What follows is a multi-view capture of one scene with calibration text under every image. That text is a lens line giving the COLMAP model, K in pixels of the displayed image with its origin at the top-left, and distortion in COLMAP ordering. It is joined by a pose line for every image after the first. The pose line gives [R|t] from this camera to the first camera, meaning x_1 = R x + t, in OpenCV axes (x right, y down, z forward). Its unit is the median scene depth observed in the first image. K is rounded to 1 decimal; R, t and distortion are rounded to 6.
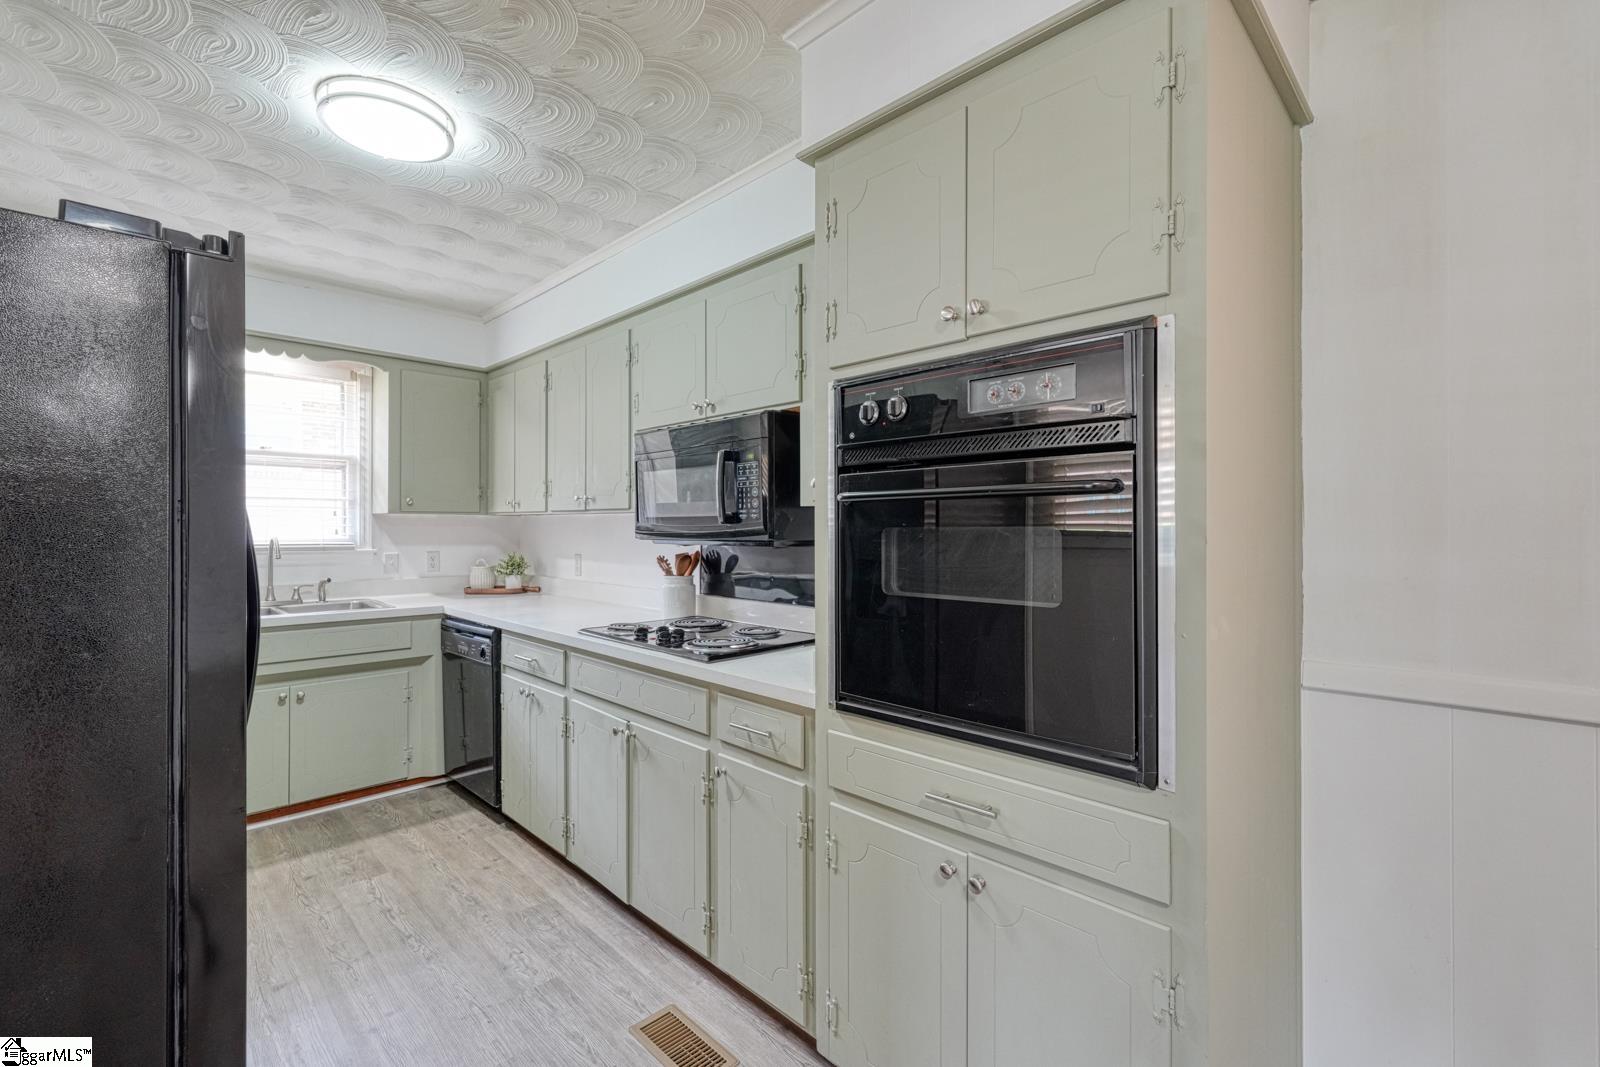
lens RADIAL K [[701.0, 0, 803.6], [0, 701.0, 529.4], [0, 0, 1]] dist [0.002147, 0.000272]
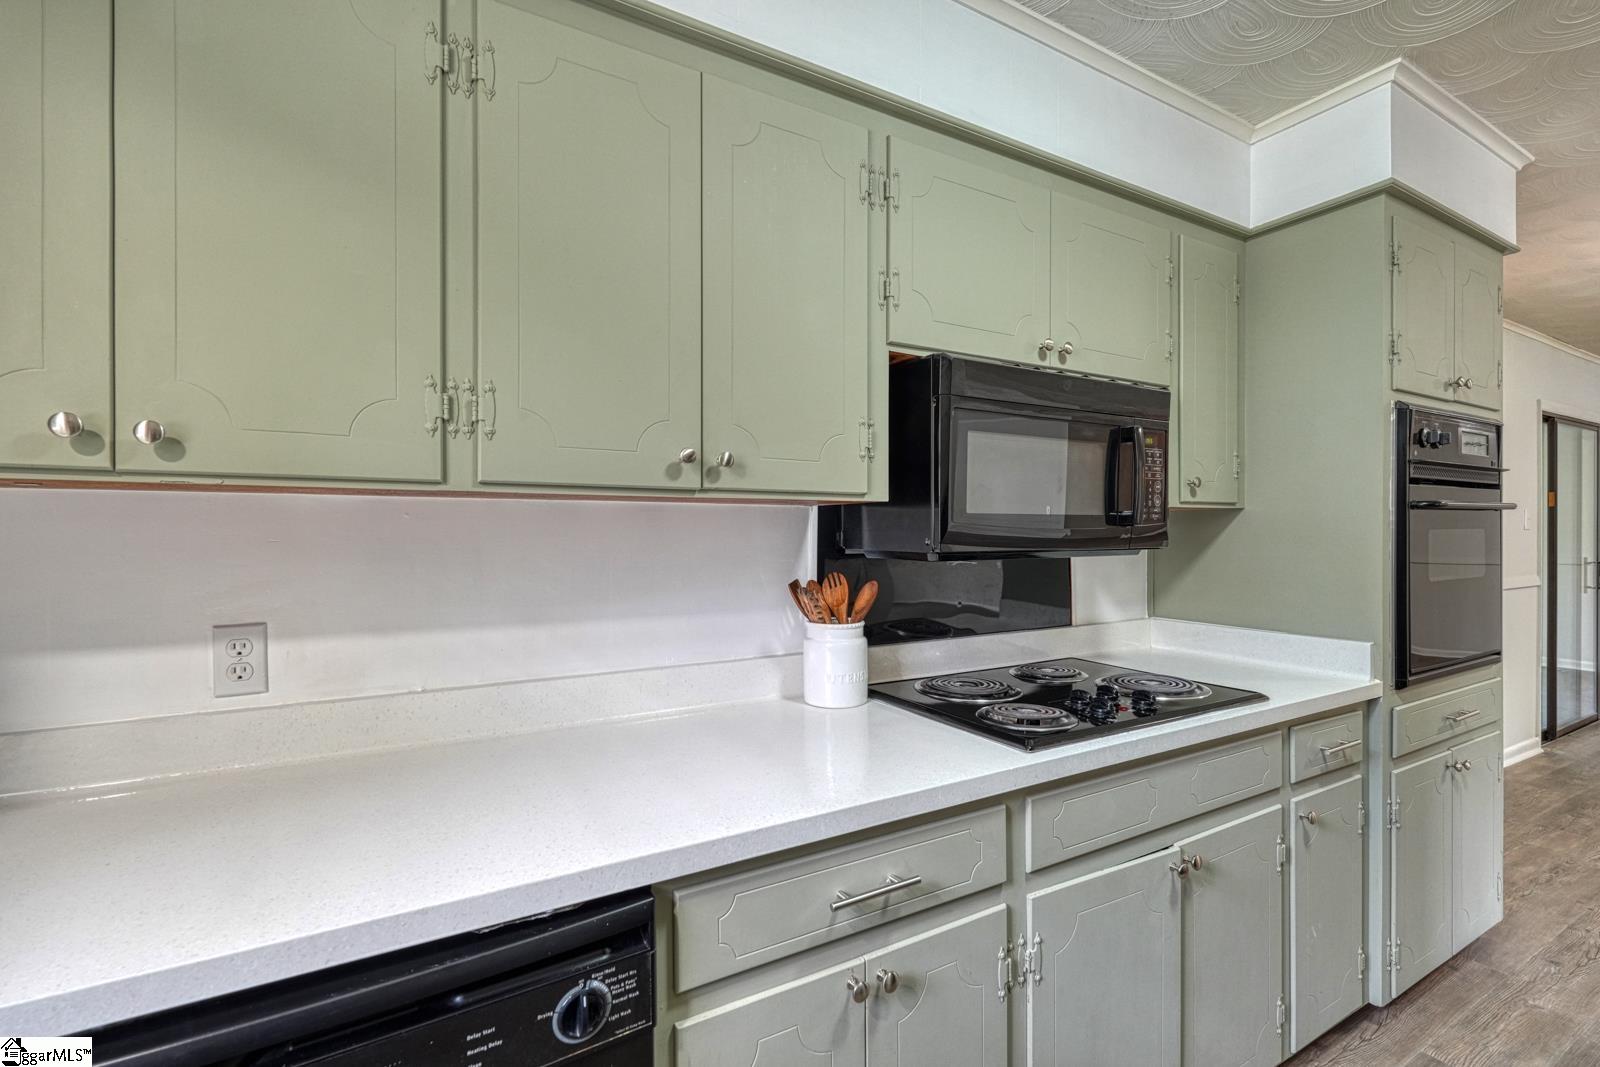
lens RADIAL K [[701.0, 0, 803.6], [0, 701.0, 529.4], [0, 0, 1]] dist [0.002147, 0.000272]
pose [[0.255867, 0.001467, 0.966711, -0.568815], [0.006895, 0.999971, -0.003342, -0.002724], [-0.966687, 0.007521, 0.255850, 0.709897]]
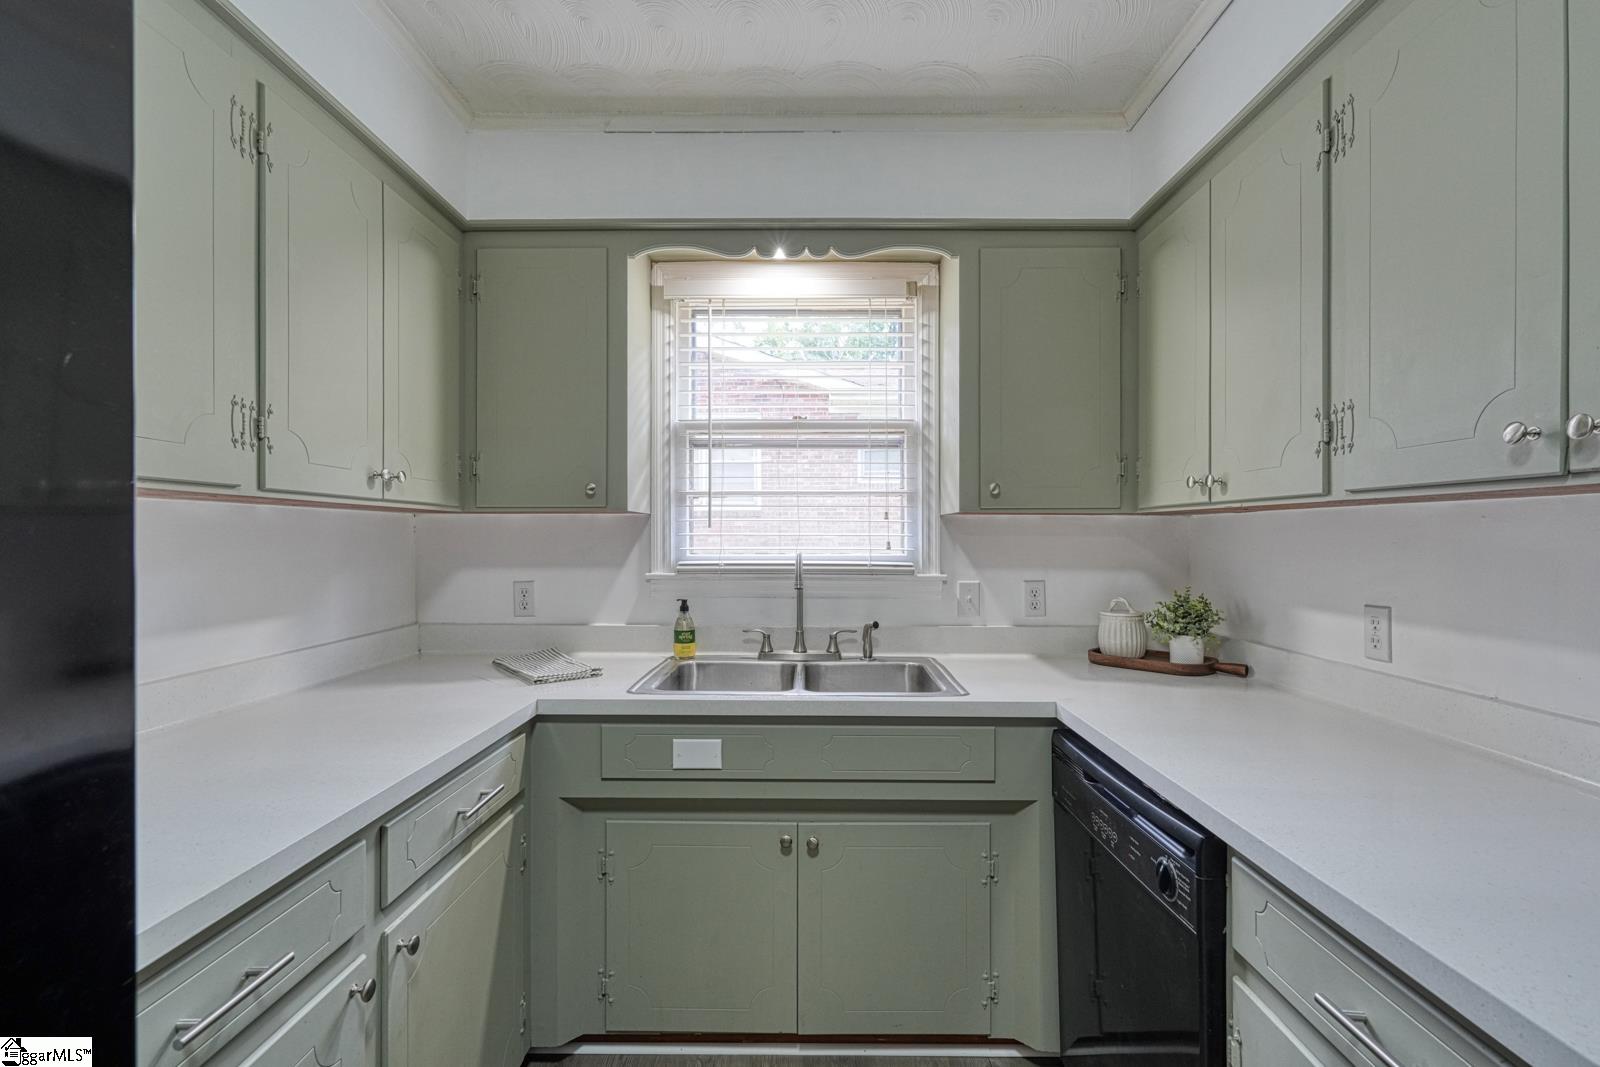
lens RADIAL K [[701.0, 0, 803.6], [0, 701.0, 529.4], [0, 0, 1]] dist [0.002147, 0.000272]
pose [[0.696872, -0.009616, -0.717131, -0.271829], [-0.002378, 0.999874, -0.015719, -0.000607], [0.717192, 0.012659, 0.696761, 0.508818]]
